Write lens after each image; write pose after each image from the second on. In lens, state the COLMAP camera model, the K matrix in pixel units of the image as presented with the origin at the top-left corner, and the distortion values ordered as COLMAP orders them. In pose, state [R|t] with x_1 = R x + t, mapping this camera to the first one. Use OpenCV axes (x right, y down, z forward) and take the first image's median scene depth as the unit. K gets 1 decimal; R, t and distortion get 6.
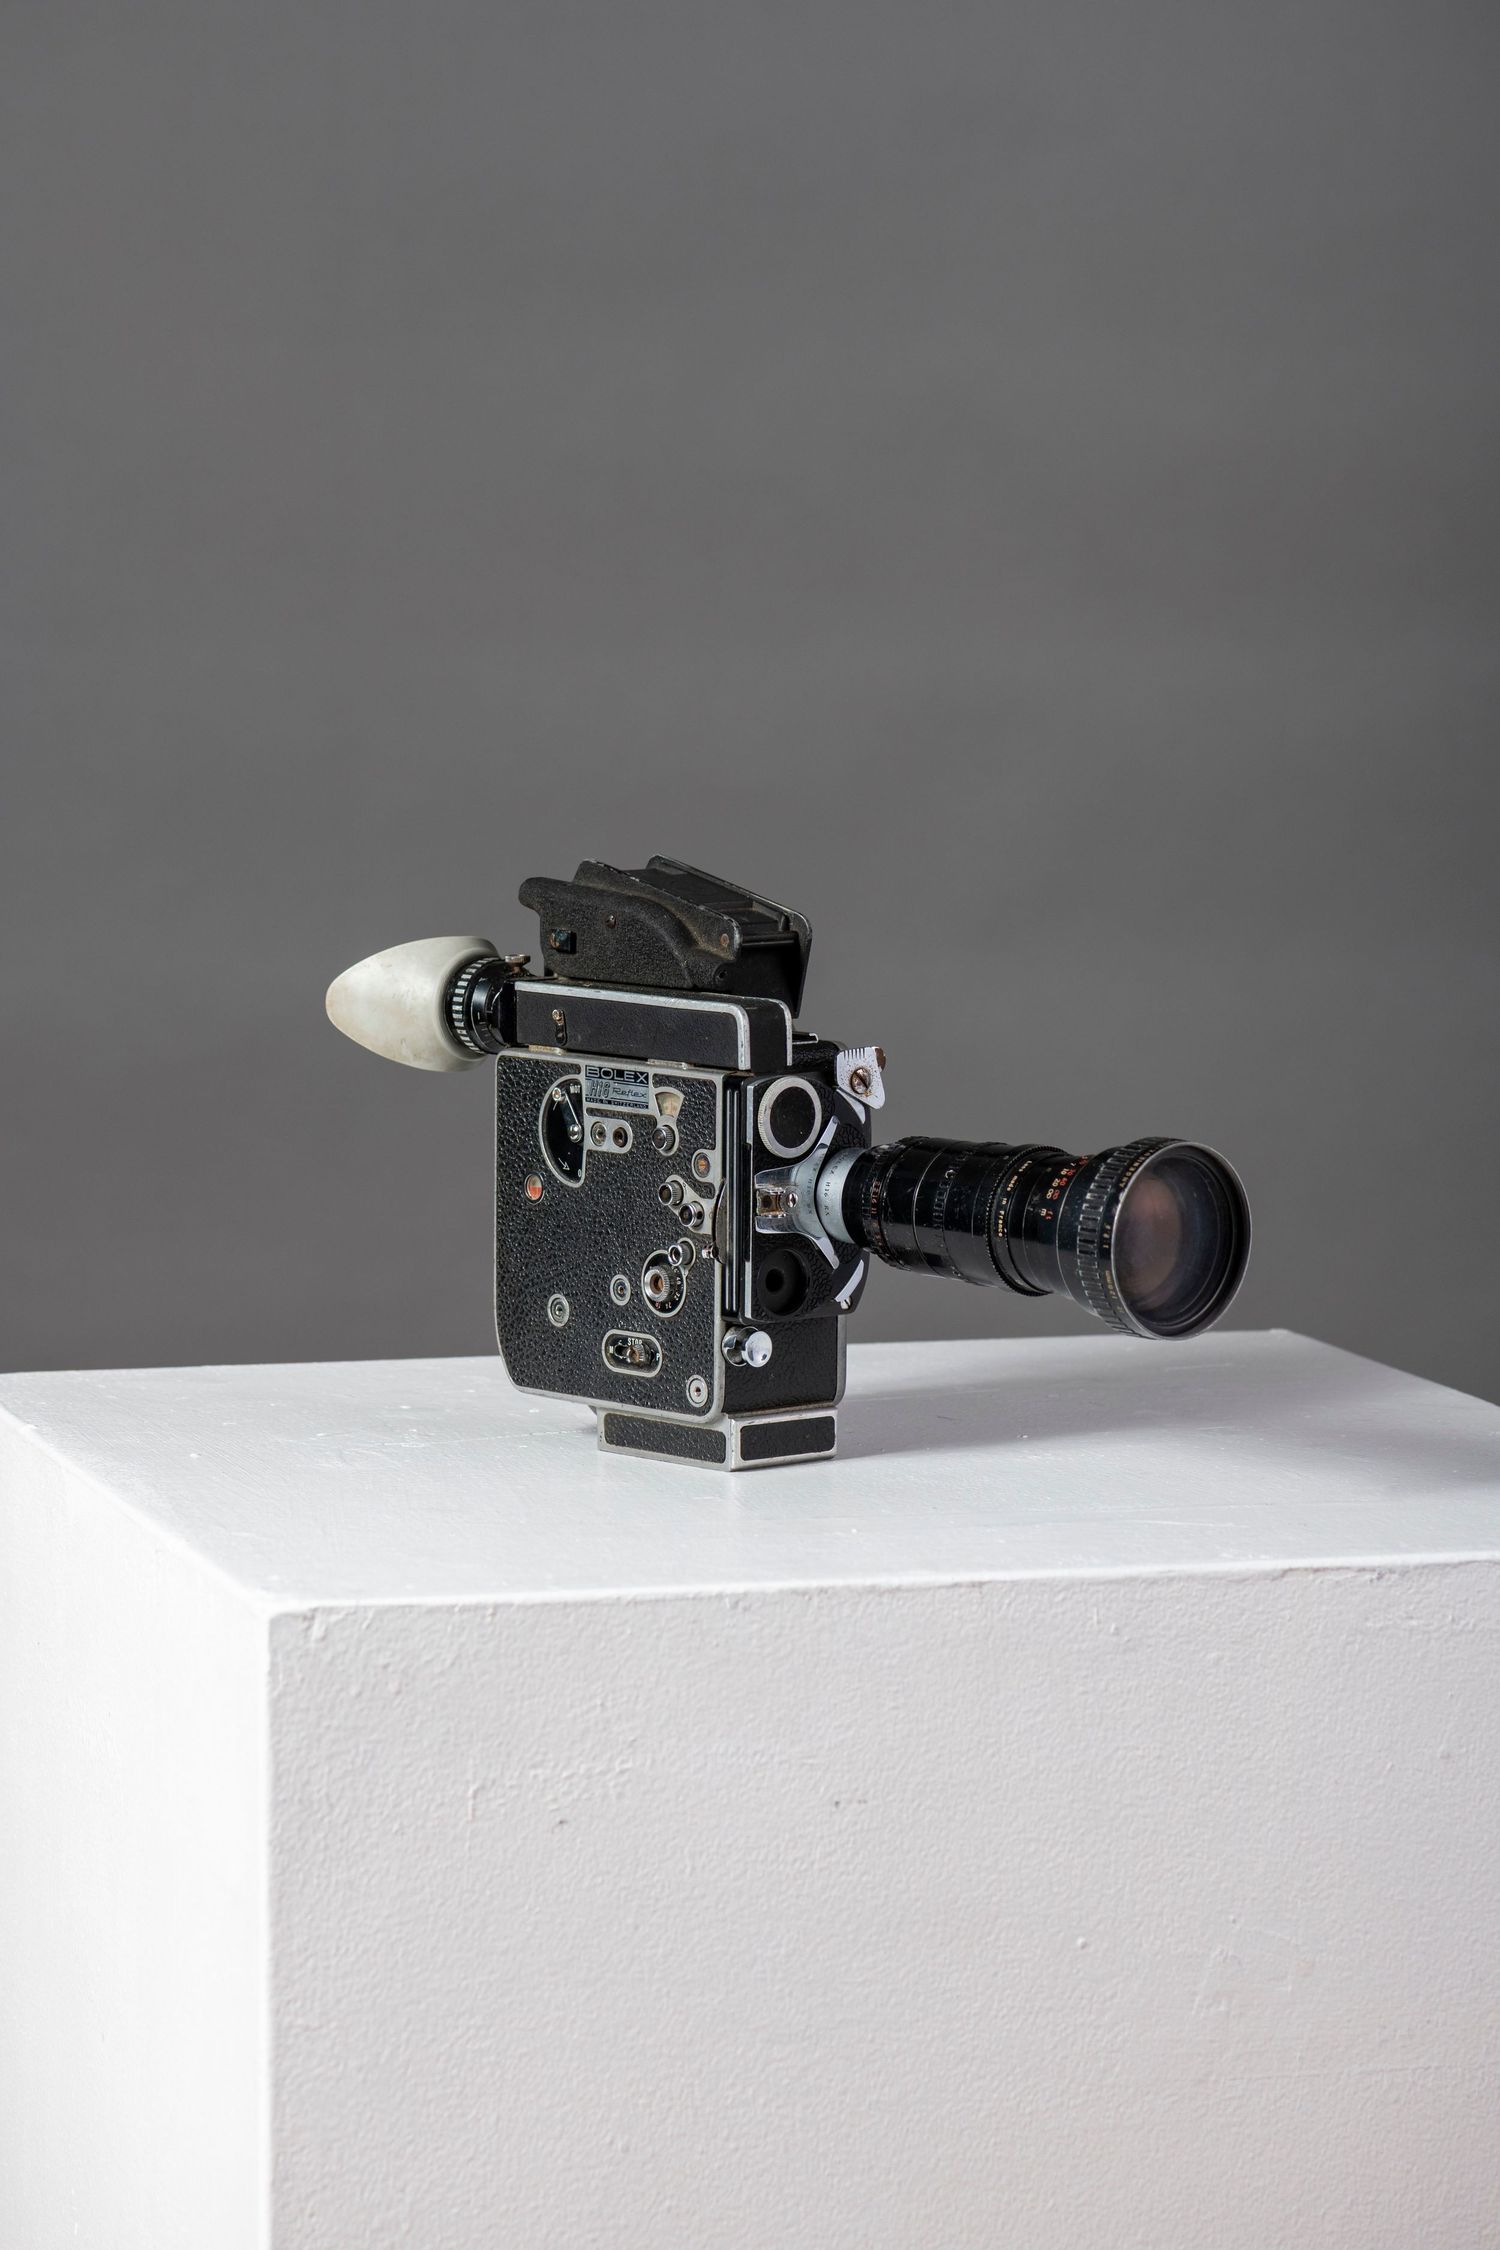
lens RADIAL K [[6755.9, 0, 736.9], [0, 6755.9, 1123.6], [0, 0, 1]] dist [-0.093256, 0.000000]
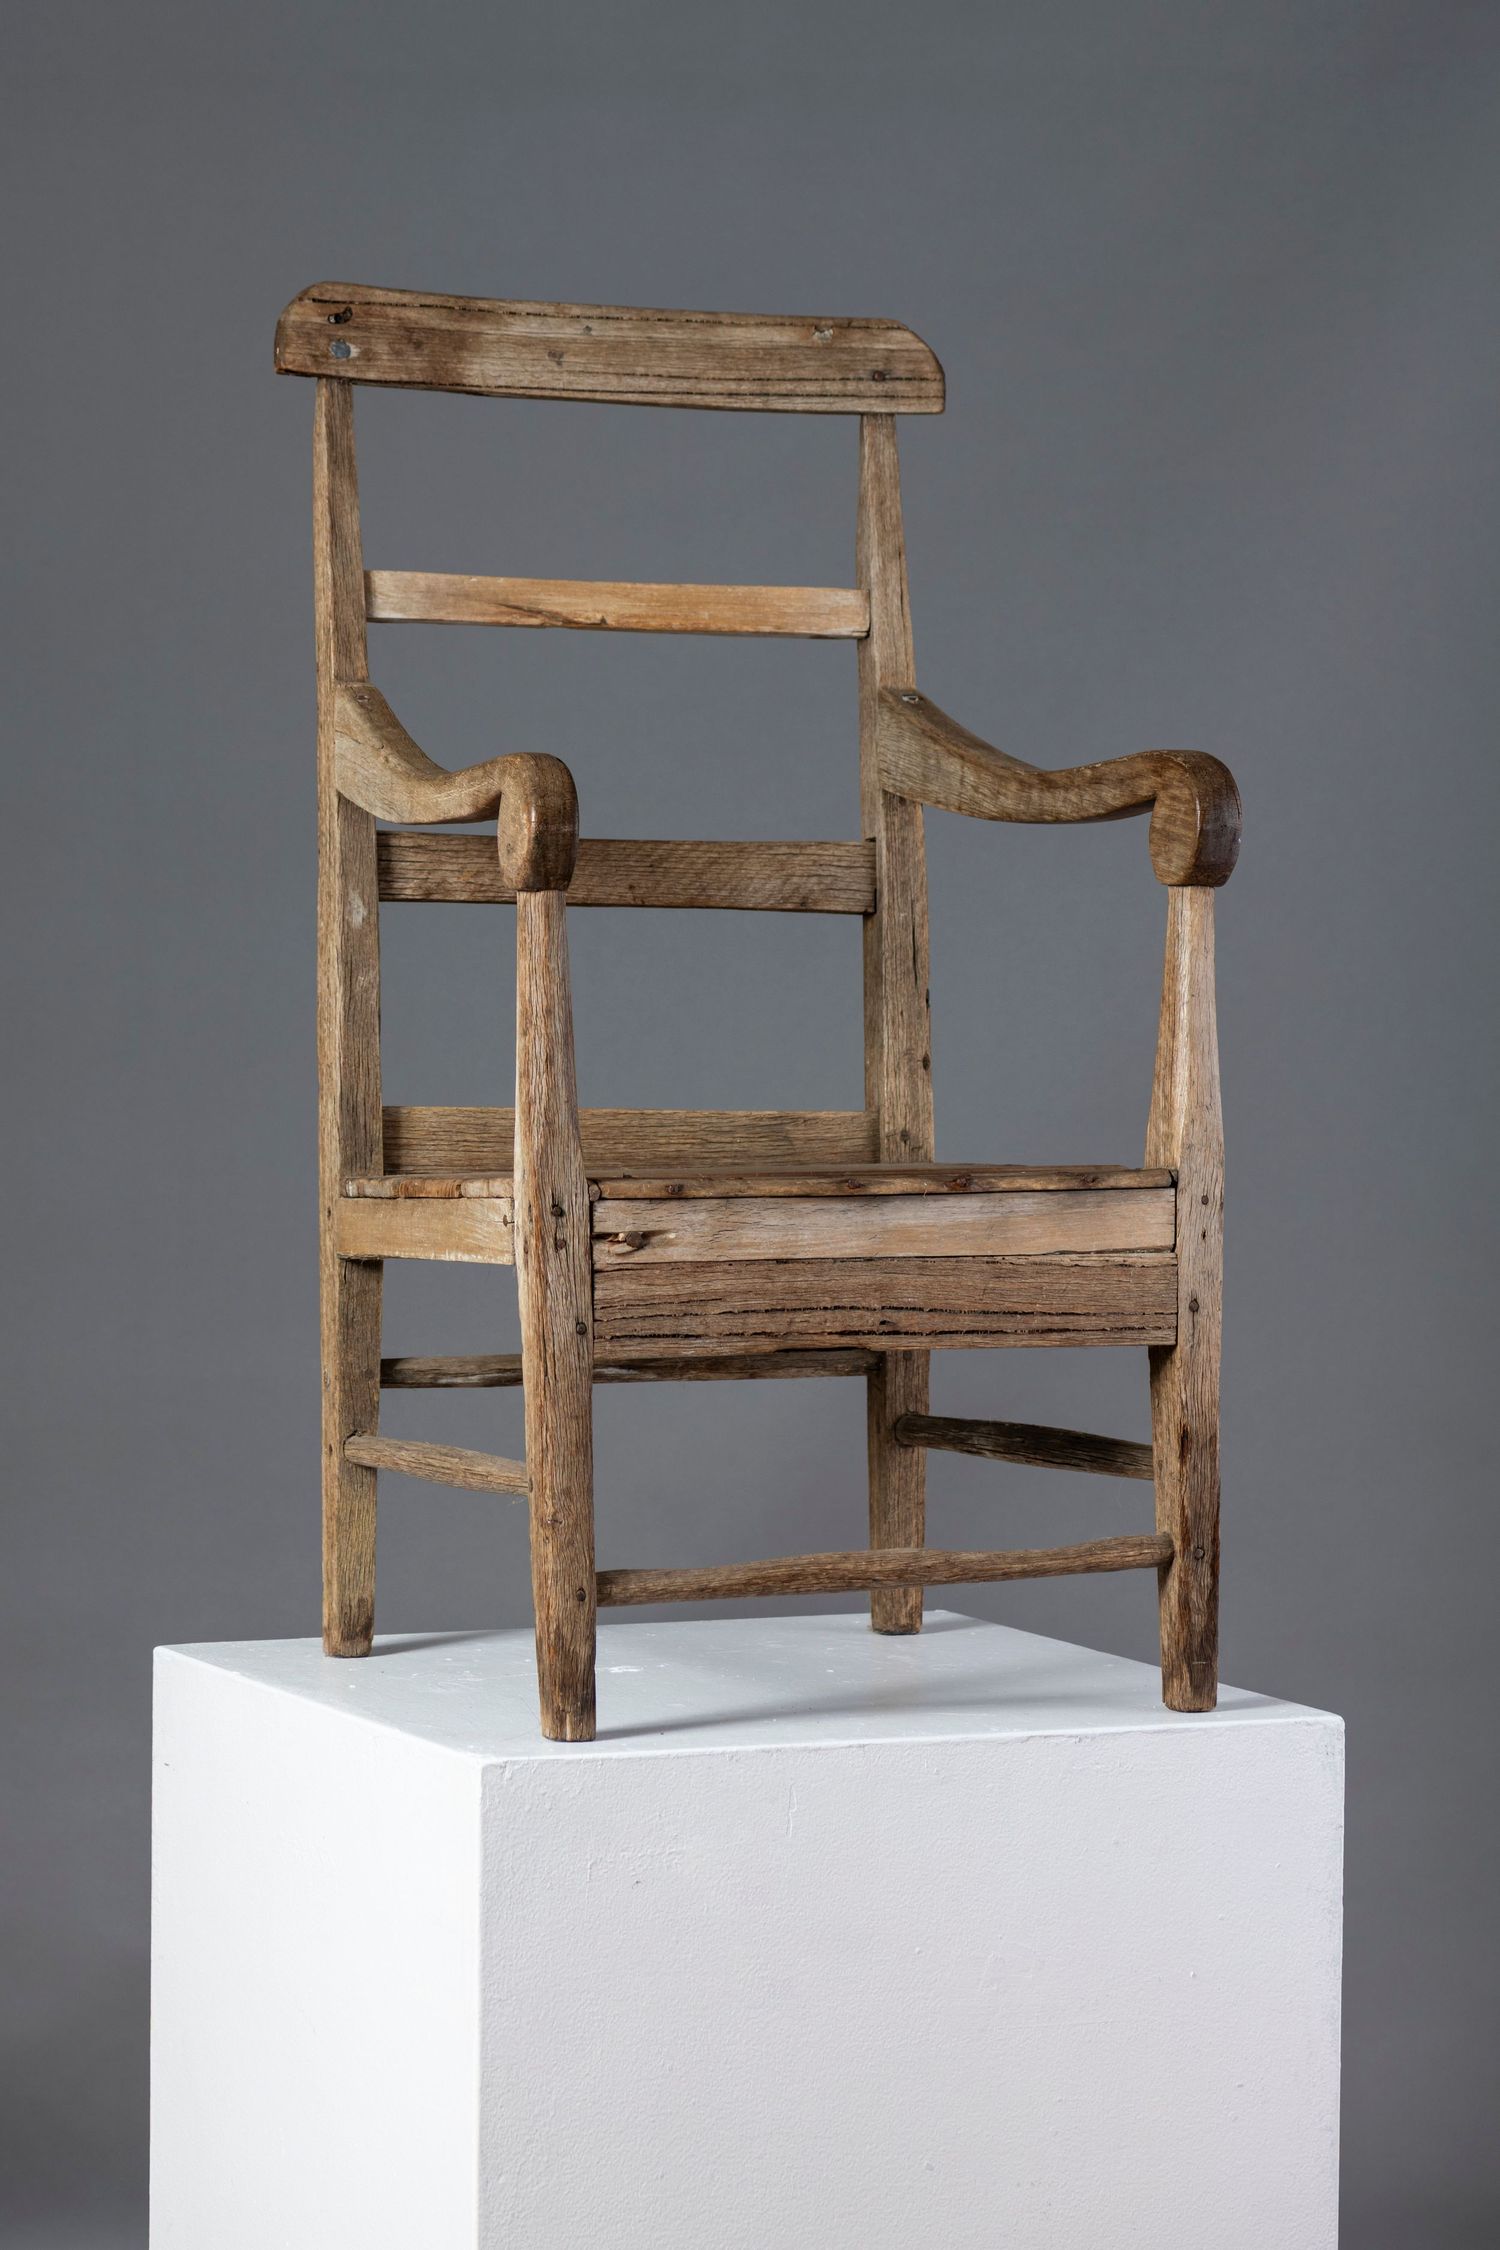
lens RADIAL K [[6755.9, 0, 744.0], [0, 6755.9, 1127.0], [0, 0, 1]] dist [-0.093256, 0.000000]
pose [[0.990413, 0.000003, 0.138135, -0.241294], [0.007319, 0.998594, -0.052497, -0.001180], [-0.137941, 0.053004, 0.989021, -0.760040]]
